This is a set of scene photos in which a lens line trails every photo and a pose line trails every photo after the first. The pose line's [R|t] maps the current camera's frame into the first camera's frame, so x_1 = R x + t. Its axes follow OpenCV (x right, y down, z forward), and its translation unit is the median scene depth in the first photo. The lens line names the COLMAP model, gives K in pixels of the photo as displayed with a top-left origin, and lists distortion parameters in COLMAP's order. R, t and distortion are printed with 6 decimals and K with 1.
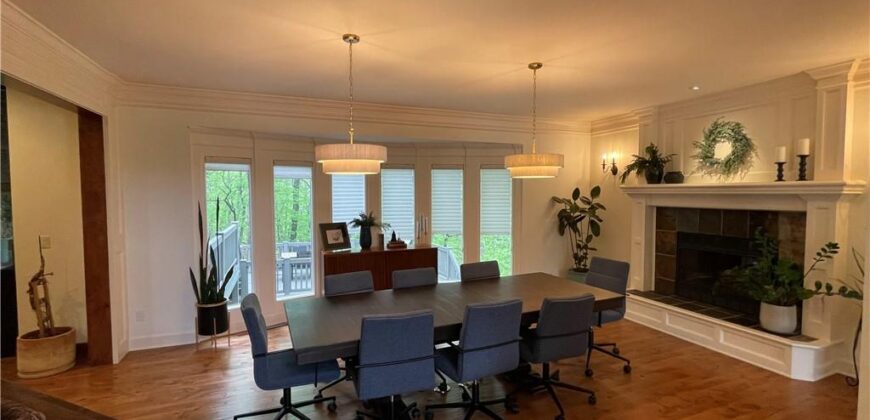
lens RADIAL K [[385.2, 0, 433.8], [0, 385.2, 211.0], [0, 0, 1]] dist [-0.001216, -0.001788]
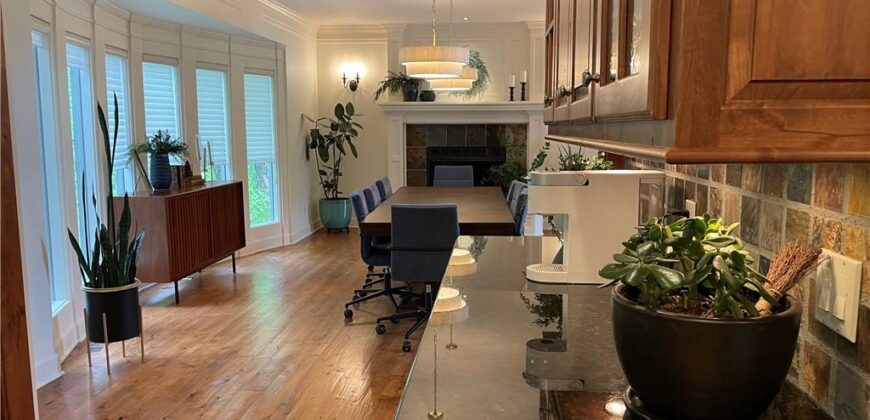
lens RADIAL K [[652.7, 0, 432.7], [0, 652.7, 216.7], [0, 0, 1]] dist [0.076297, -0.078164]
pose [[0.475916, -0.123378, 0.870794, -1.046316], [0.041273, 0.992154, 0.118016, 0.034554], [-0.878522, -0.020225, 0.477274, 0.104705]]
